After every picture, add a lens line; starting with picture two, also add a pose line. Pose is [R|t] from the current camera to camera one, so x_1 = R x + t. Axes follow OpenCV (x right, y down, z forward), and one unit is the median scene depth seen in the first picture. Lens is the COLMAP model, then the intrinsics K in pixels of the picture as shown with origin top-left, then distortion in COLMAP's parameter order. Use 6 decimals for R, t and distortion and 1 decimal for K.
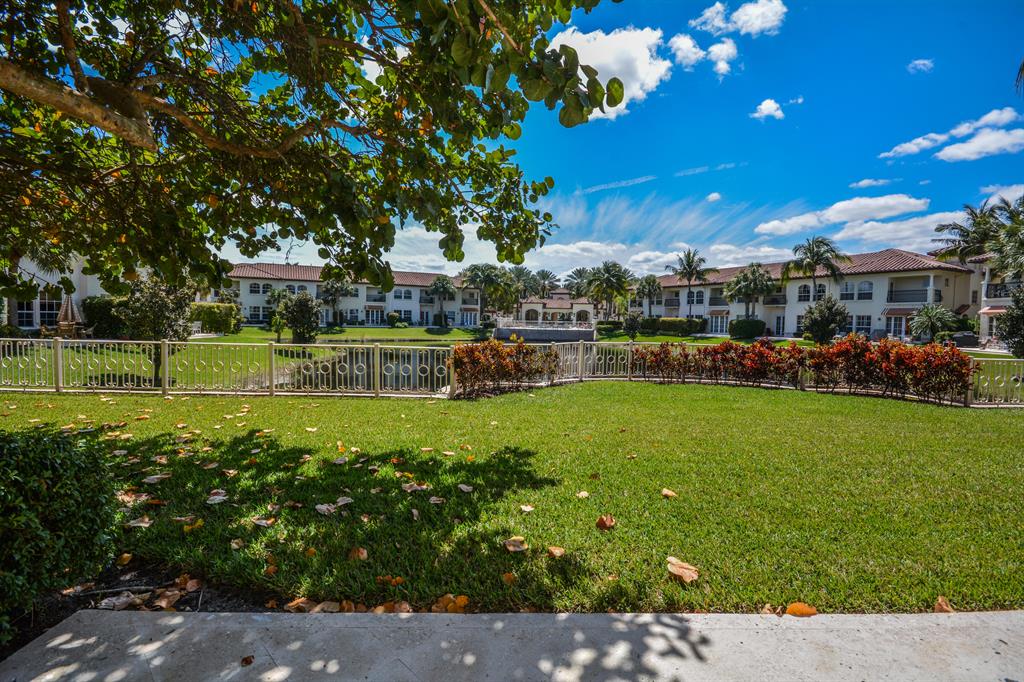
lens RADIAL K [[463.3, 0, 513.5], [0, 463.3, 331.7], [0, 0, 1]] dist [0.004827, -0.007793]
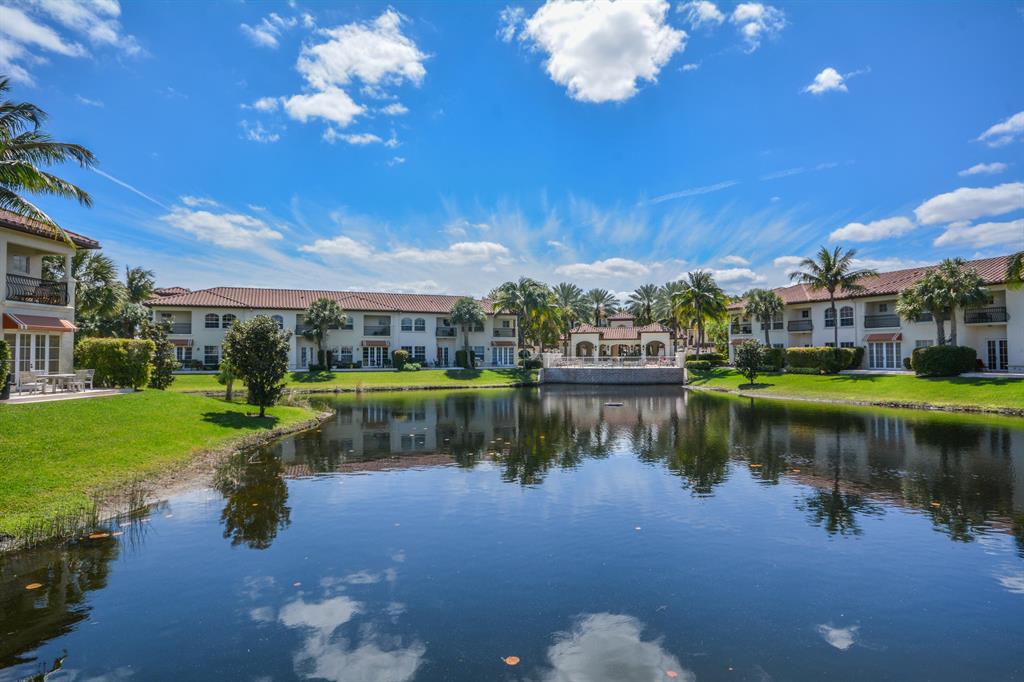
lens RADIAL K [[569.4, 0, 508.1], [0, 569.4, 338.9], [0, 0, 1]] dist [0.001878, 0.004604]
pose [[0.997668, -0.025294, -0.063401, -0.040535], [0.021586, 0.998054, -0.058501, -0.003073], [0.064757, 0.056996, 0.996272, 0.142974]]
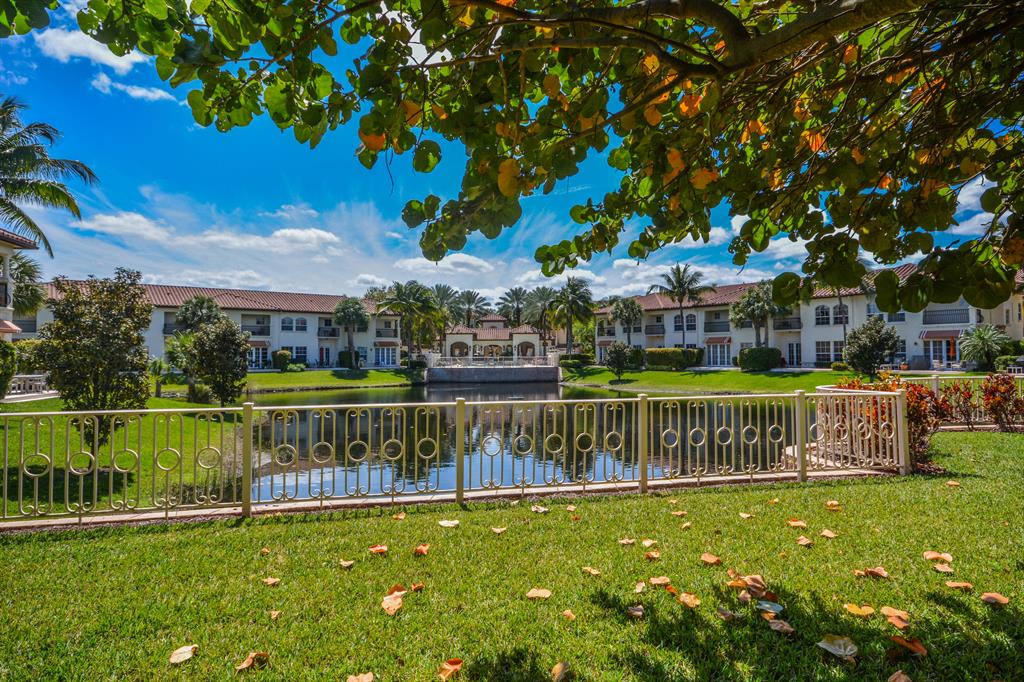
lens RADIAL K [[598.0, 0, 524.8], [0, 598.0, 350.3], [0, 0, 1]] dist [0.000789, 0.003235]
pose [[0.975576, -0.024060, 0.218338, -0.114062], [0.031457, 0.999041, -0.030463, -0.002502], [-0.217396, 0.036588, 0.975398, 0.044955]]
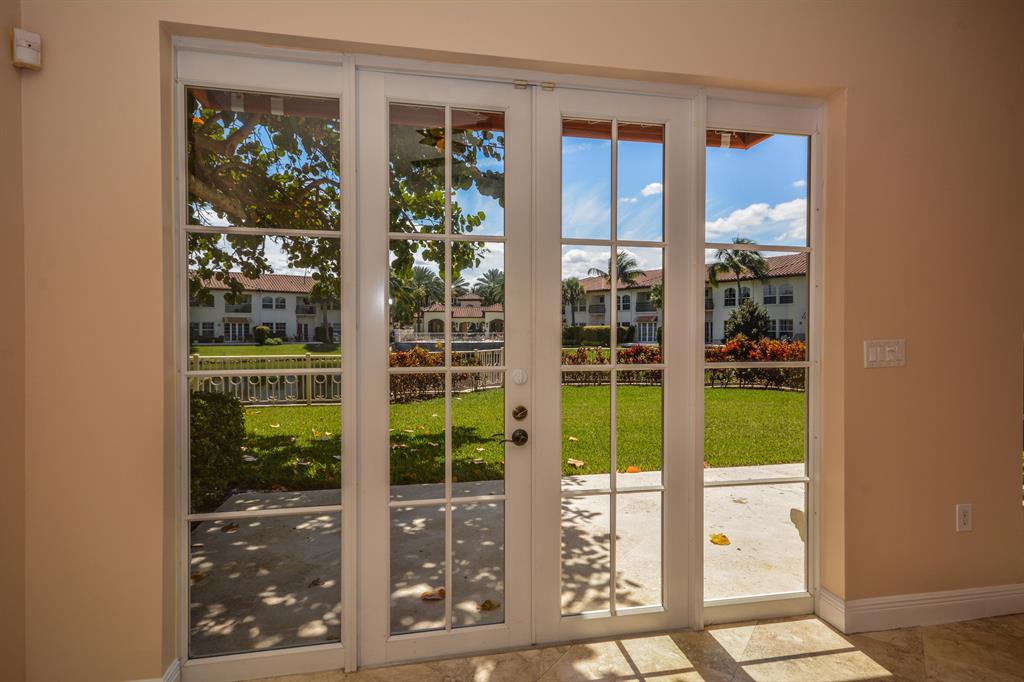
lens RADIAL K [[569.4, 0, 515.6], [0, 569.4, 338.5], [0, 0, 1]] dist [0.001878, 0.004604]
pose [[0.983220, -0.022395, 0.181042, -0.010183], [0.024872, 0.999625, -0.011422, 0.002759], [-0.180718, 0.015733, 0.983409, -0.046008]]
